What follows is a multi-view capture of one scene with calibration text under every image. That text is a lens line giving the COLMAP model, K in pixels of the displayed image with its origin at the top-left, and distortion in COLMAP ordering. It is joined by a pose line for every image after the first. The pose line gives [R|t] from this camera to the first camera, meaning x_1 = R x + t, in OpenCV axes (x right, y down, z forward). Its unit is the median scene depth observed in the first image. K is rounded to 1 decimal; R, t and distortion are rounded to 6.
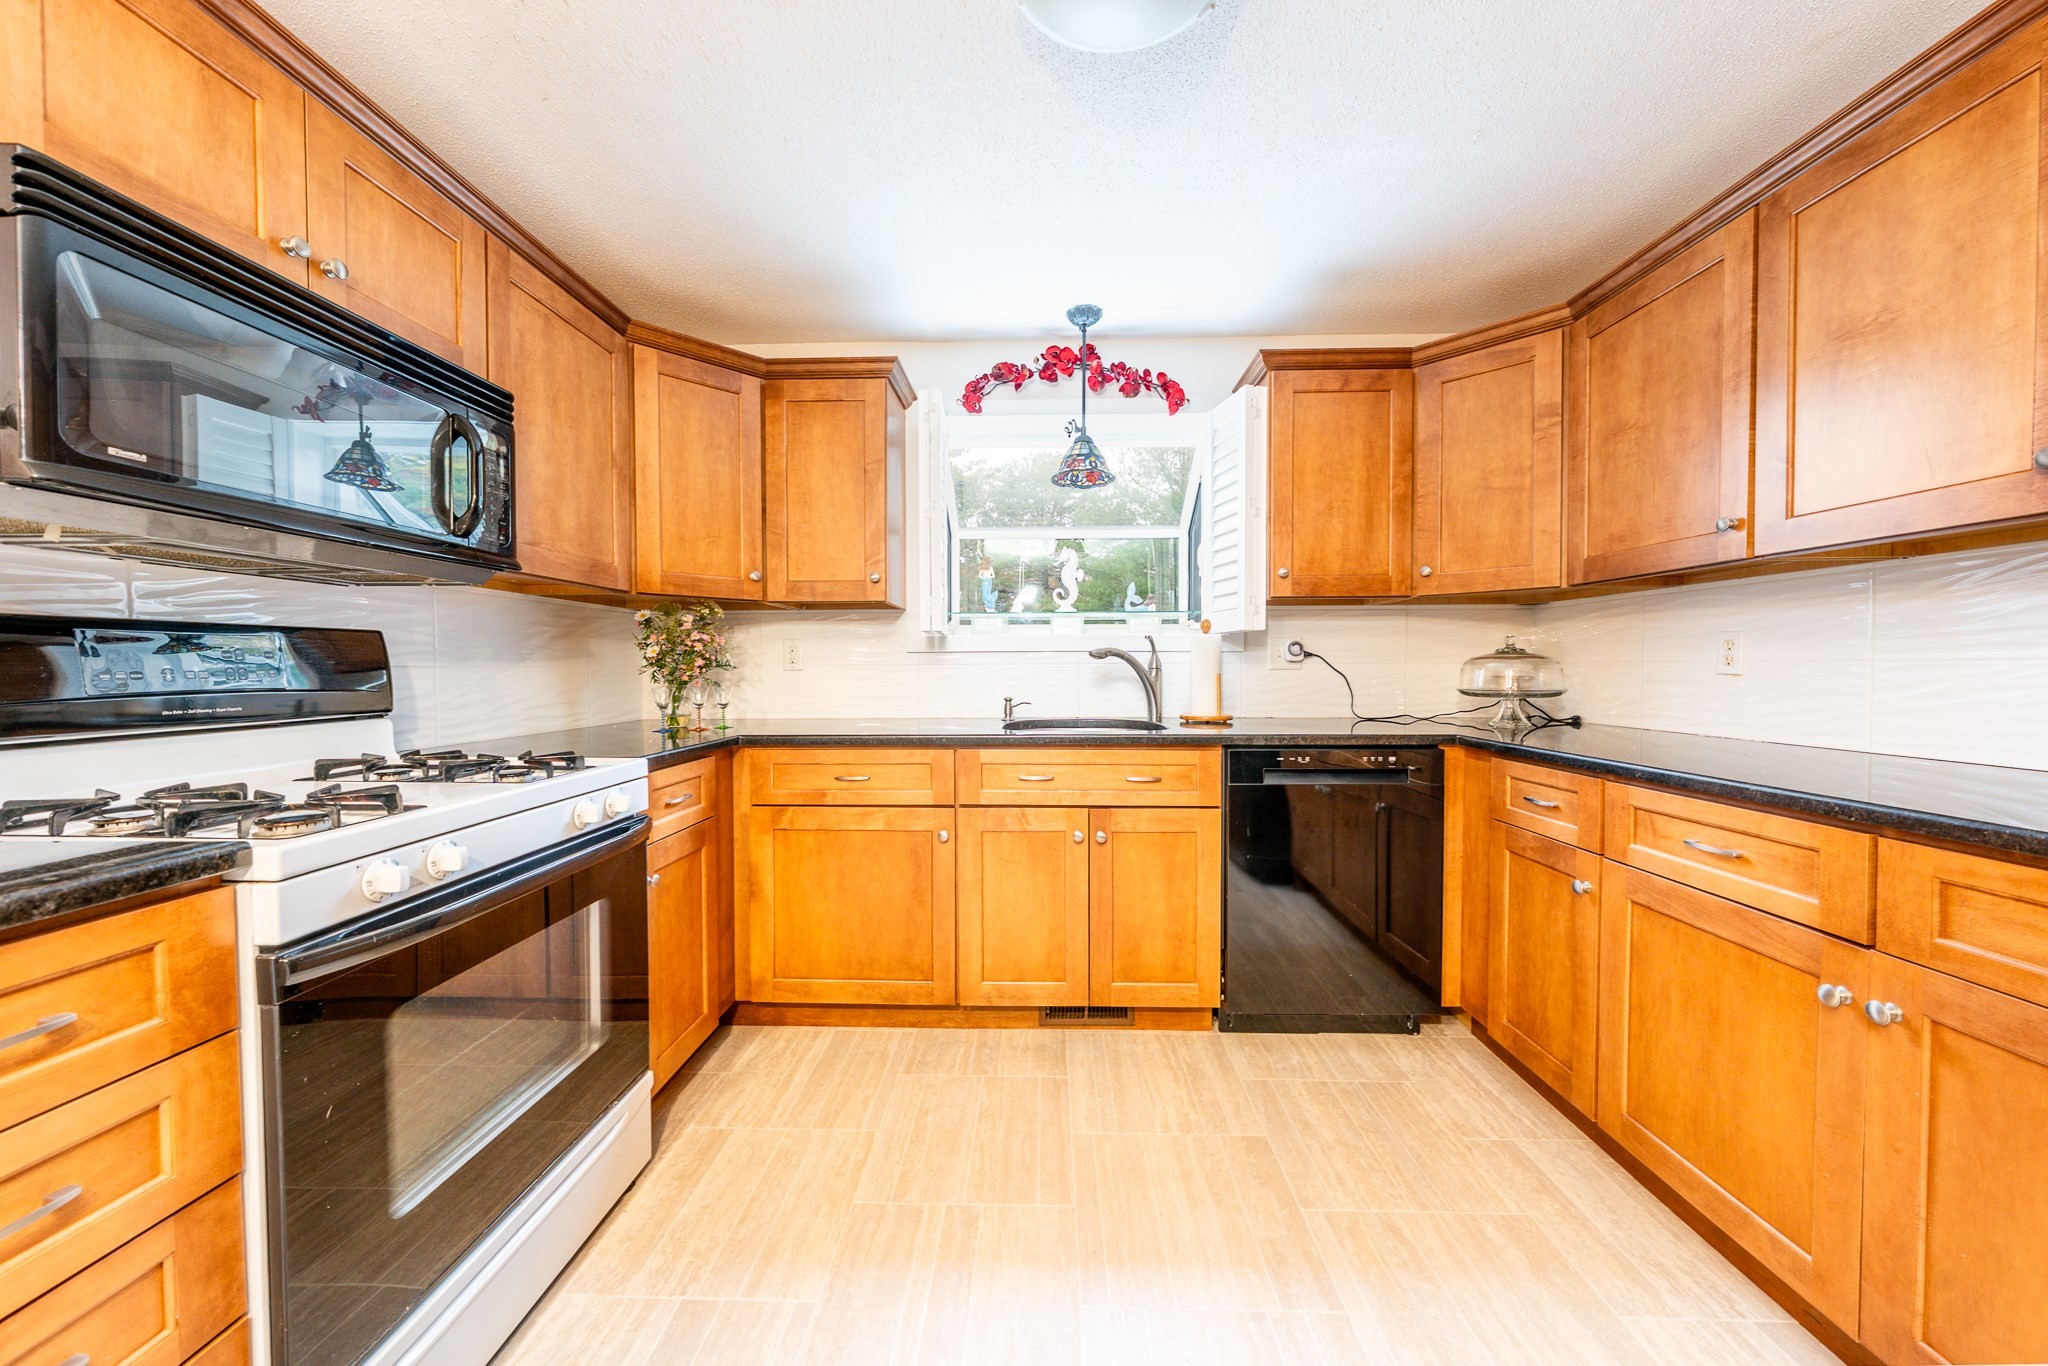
lens RADIAL K [[708.0, 0, 1024.0], [0, 708.0, 683.0], [0, 0, 1]] dist [-0.001471, -0.000033]
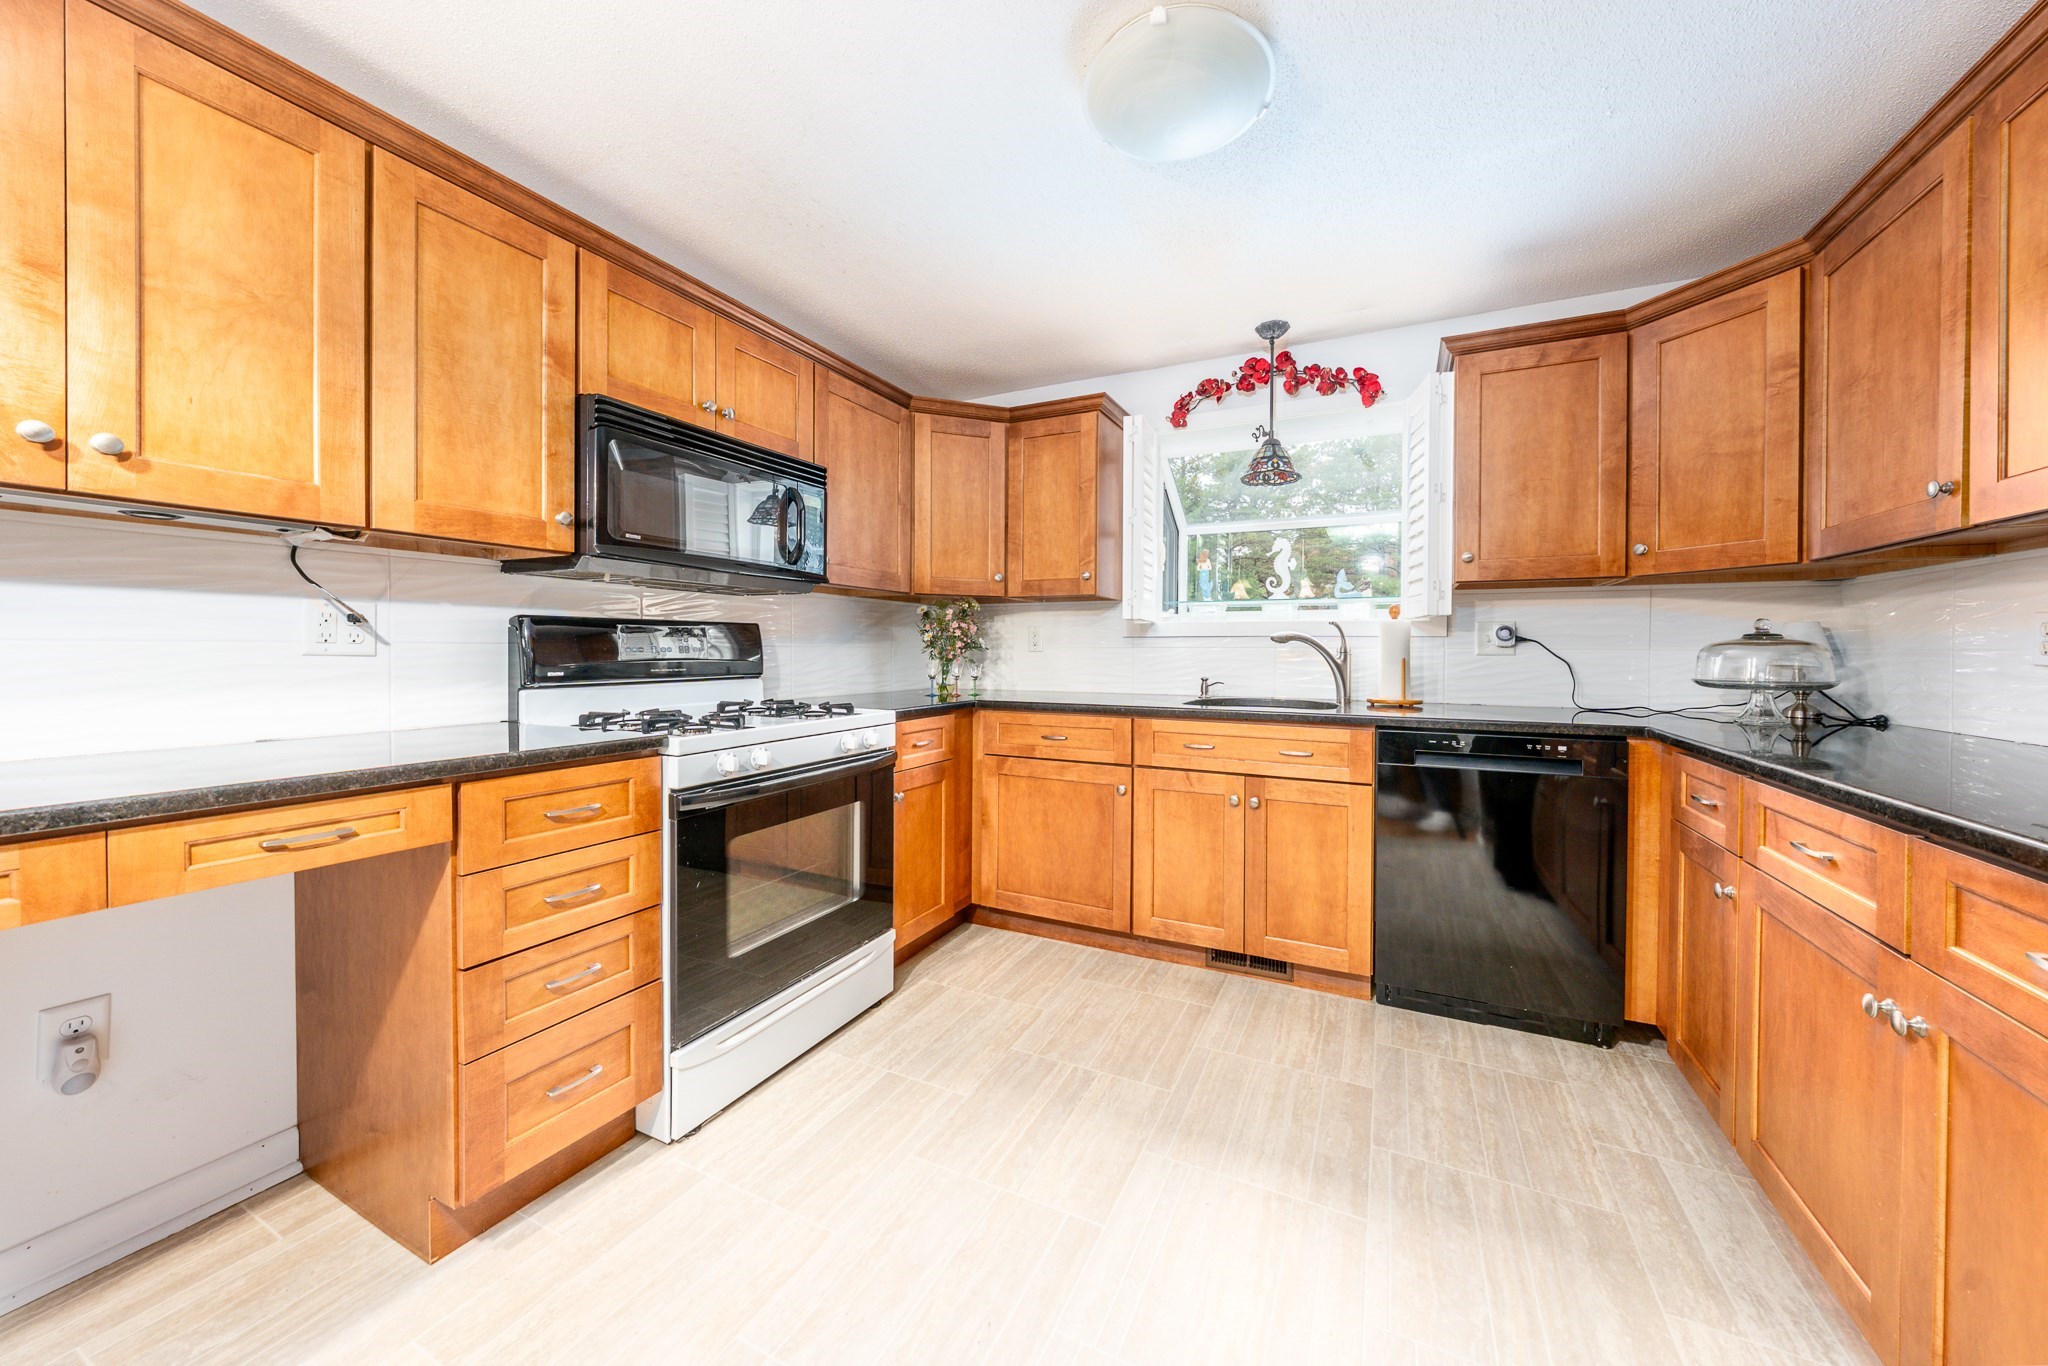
lens RADIAL K [[716.9, 0, 1074.3], [0, 716.9, 659.9], [0, 0, 1]] dist [0.000366, -0.000157]
pose [[0.920461, 0.013454, -0.390602, 0.282115], [-0.017556, 0.999822, -0.006933, 0.004964], [0.390439, 0.013238, 0.920534, -0.154291]]
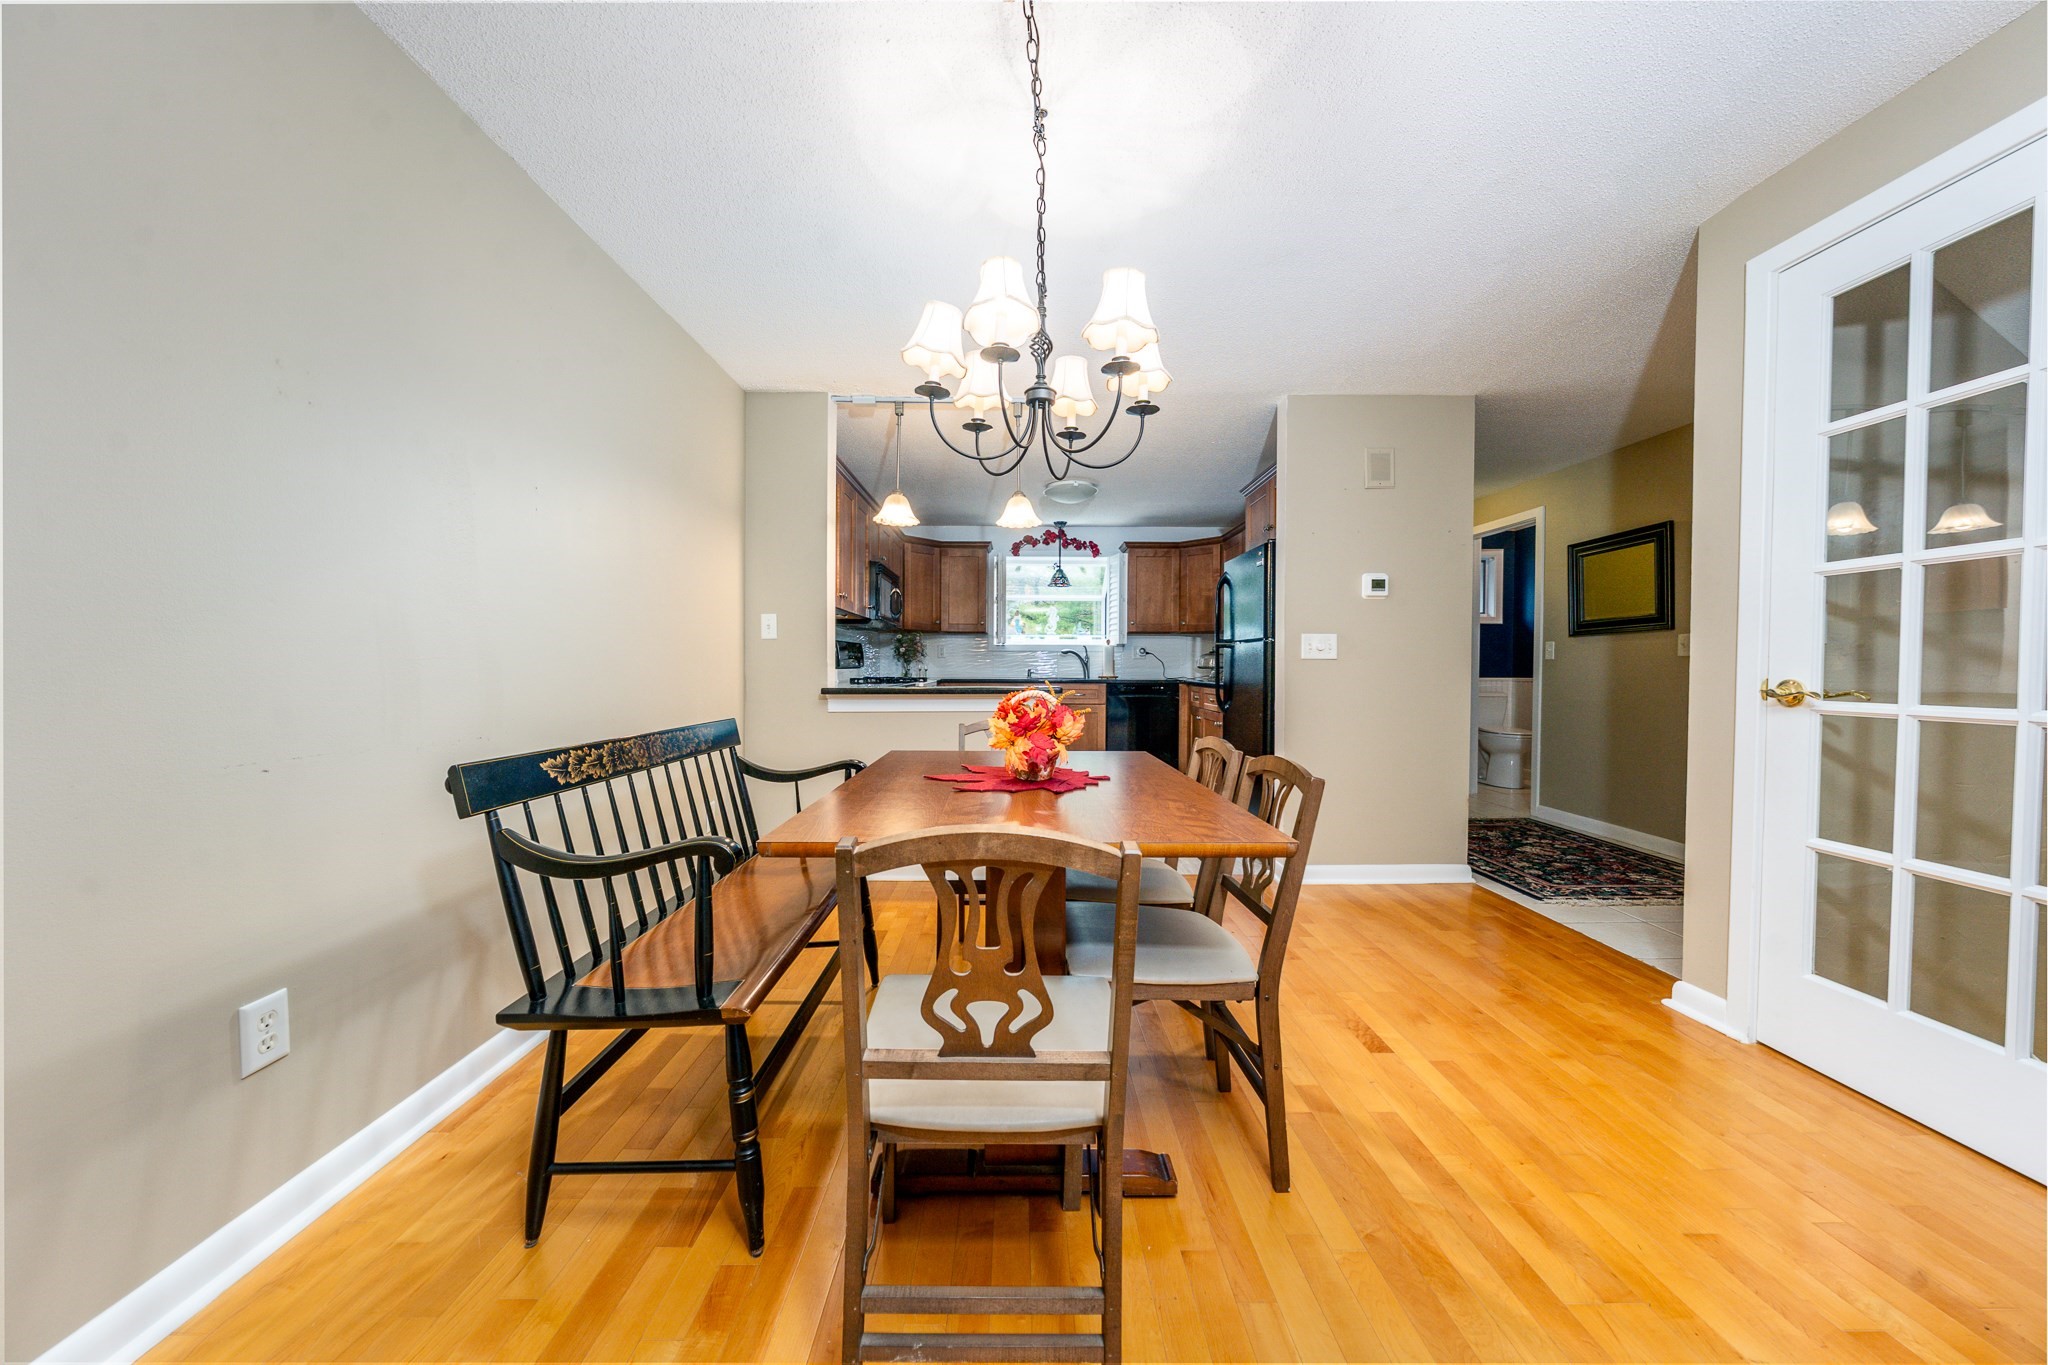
lens RADIAL K [[756.4, 0, 1024.0], [0, 756.4, 682.5], [0, 0, 1]] dist [0.000184, -0.000058]
pose [[0.999197, 0.009217, 0.038984, -0.179119], [-0.009125, 0.999955, -0.002533, 0.095063], [-0.039006, 0.002175, 0.999237, -2.101600]]
